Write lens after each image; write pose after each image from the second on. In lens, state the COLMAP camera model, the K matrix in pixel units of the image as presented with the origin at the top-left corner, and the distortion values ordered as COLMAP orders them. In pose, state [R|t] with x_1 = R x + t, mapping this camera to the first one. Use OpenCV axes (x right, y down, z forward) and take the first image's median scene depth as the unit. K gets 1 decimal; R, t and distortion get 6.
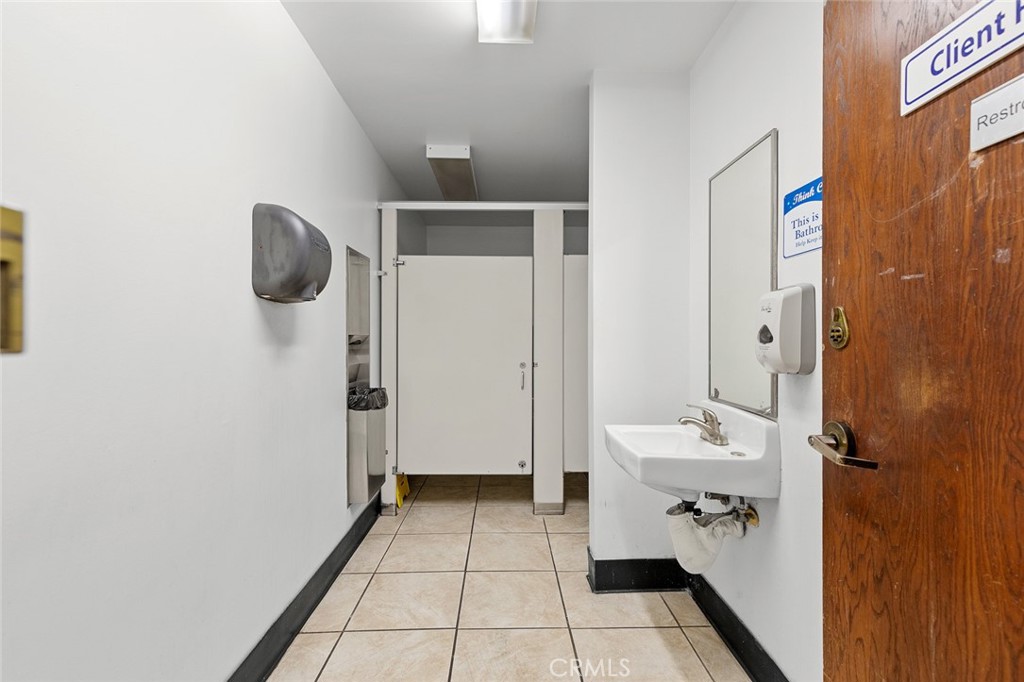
lens RADIAL K [[460.3, 0, 512.0], [0, 460.3, 341.0], [0, 0, 1]] dist [0.004217, 0.000344]
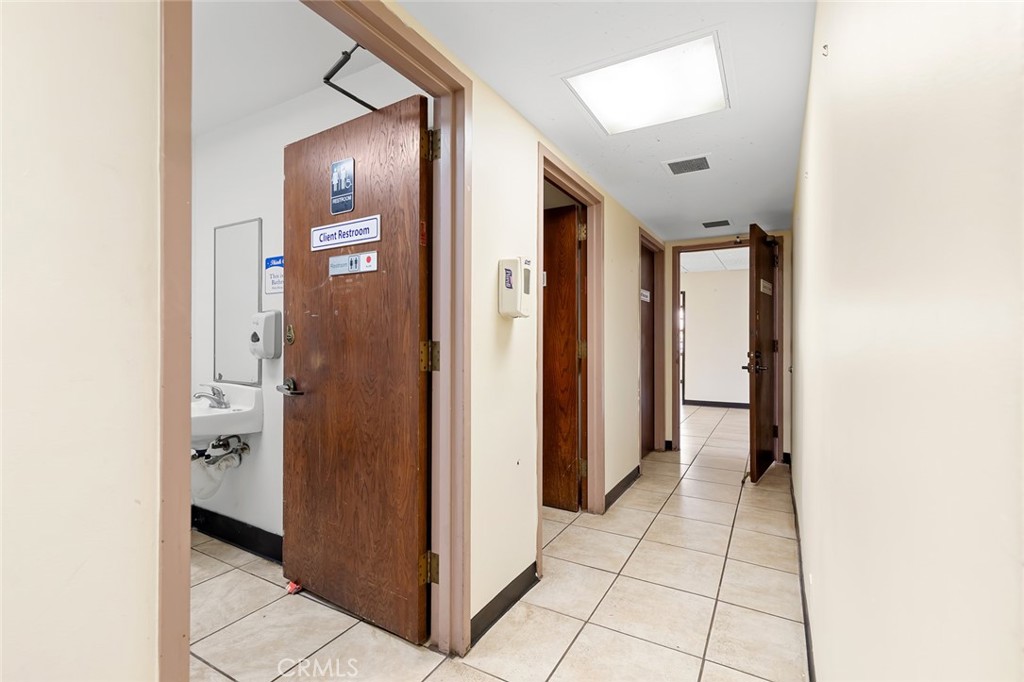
lens RADIAL K [[460.3, 0, 512.0], [0, 460.3, 341.0], [0, 0, 1]] dist [0.004217, 0.000344]
pose [[0.518337, 0.002861, 0.855172, -0.456198], [-0.001665, 0.999996, -0.002336, 0.003168], [-0.855175, -0.000213, 0.518340, -0.767181]]
